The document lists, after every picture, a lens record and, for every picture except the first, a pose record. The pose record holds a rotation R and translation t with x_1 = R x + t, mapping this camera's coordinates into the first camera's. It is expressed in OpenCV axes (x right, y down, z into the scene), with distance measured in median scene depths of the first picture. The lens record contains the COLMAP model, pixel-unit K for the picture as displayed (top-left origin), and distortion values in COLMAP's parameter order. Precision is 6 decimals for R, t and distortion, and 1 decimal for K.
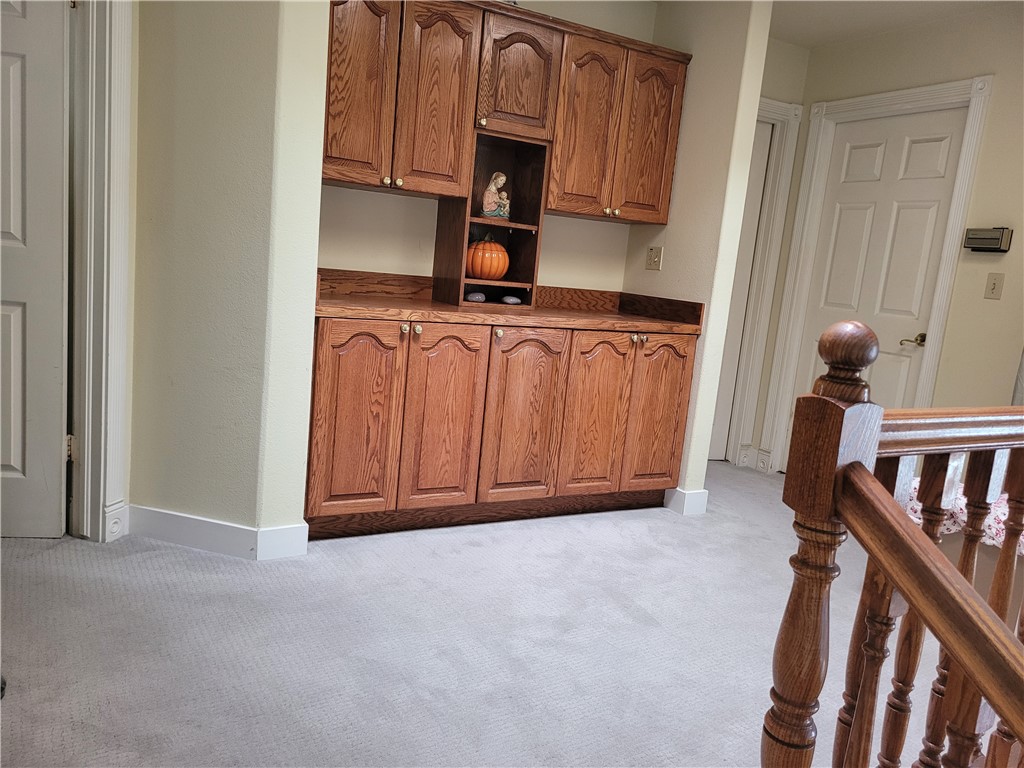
lens RADIAL K [[764.0, 0, 512.4], [0, 764.0, 384.6], [0, 0, 1]] dist [0.052500, -0.028249]
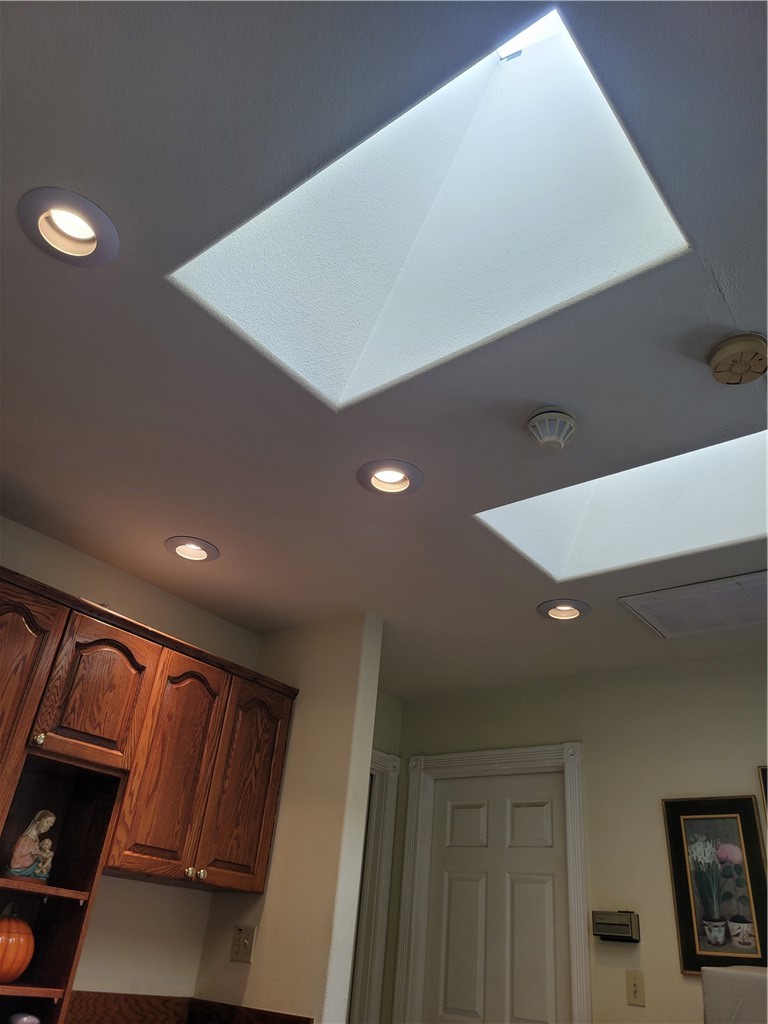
lens RADIAL K [[764.0, 0, 364.1], [0, 764.0, 504.7], [0, 0, 1]] dist [0.052500, -0.028249]
pose [[0.934434, 0.179850, 0.307389, -0.014009], [0.048568, 0.790702, -0.610272, -0.040667], [-0.352810, 0.585188, 0.730123, 0.177965]]
